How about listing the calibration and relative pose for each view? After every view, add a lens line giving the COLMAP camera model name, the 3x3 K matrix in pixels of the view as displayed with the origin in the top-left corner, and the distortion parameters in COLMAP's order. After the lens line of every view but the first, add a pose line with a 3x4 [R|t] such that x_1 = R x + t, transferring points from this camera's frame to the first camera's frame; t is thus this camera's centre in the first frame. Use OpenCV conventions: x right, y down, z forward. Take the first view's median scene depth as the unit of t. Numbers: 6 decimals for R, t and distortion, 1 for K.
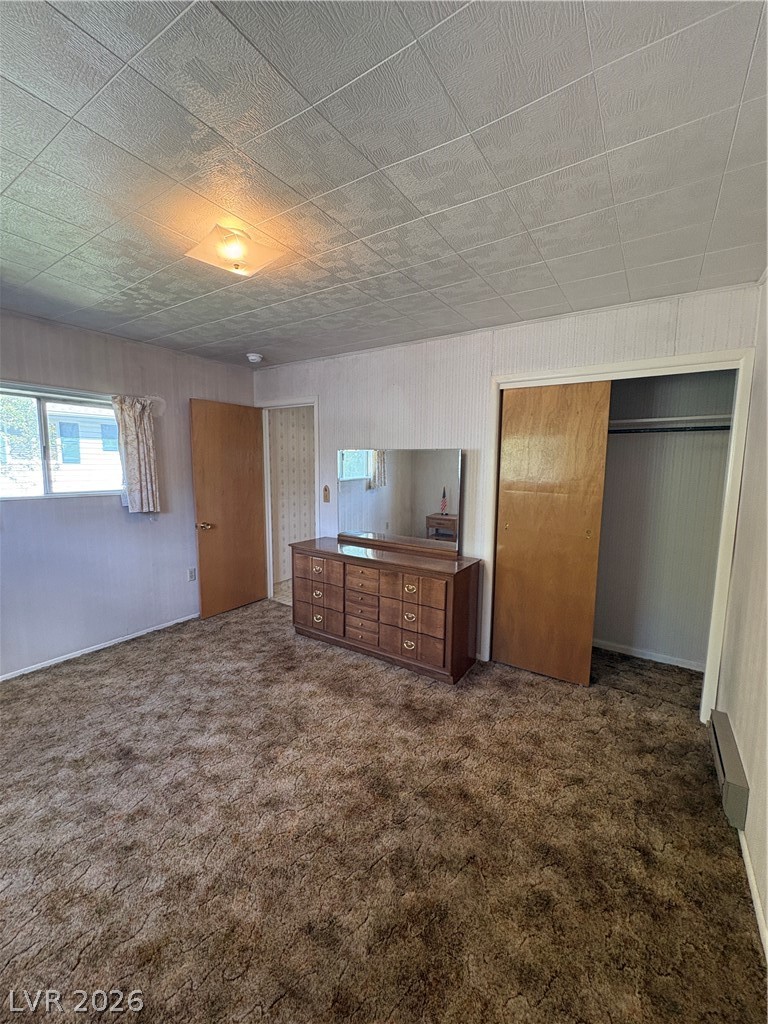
lens RADIAL K [[408.1, 0, 384.0], [0, 408.1, 512.0], [0, 0, 1]] dist [-0.000731, -0.000021]
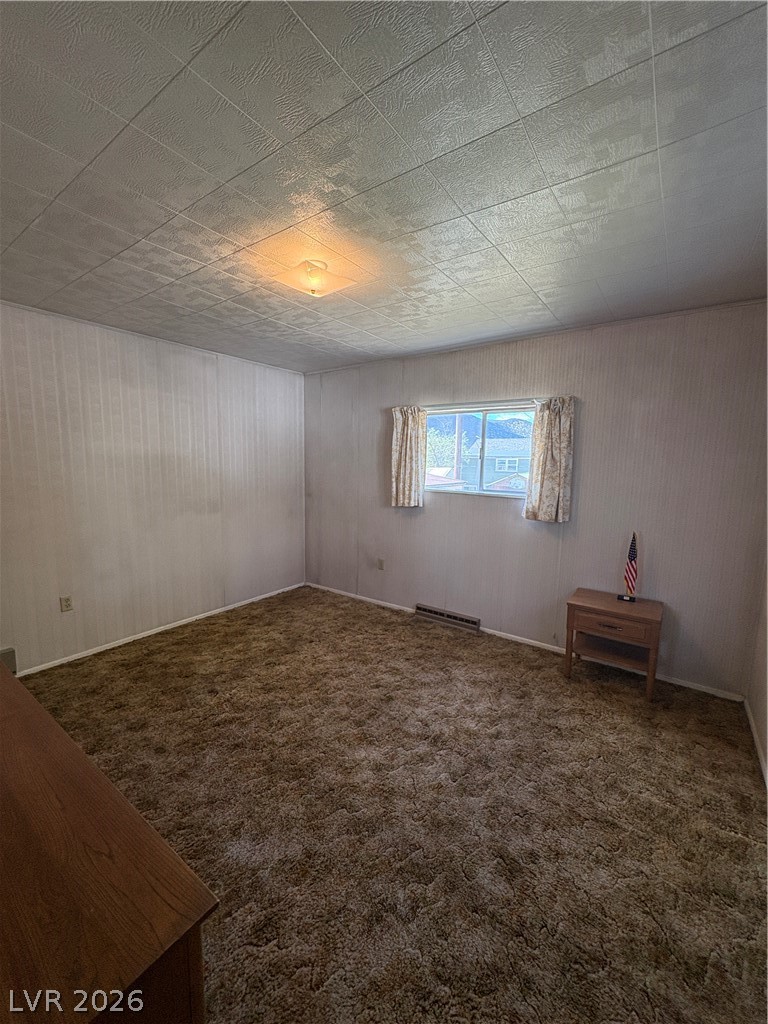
lens RADIAL K [[408.1, 0, 384.0], [0, 408.1, 512.0], [0, 0, 1]] dist [-0.000731, -0.000021]
pose [[-0.998449, -0.043058, 0.035289, -0.474856], [-0.033721, 0.972117, 0.232058, -0.205999], [-0.044296, 0.230508, -0.972062, 1.756231]]
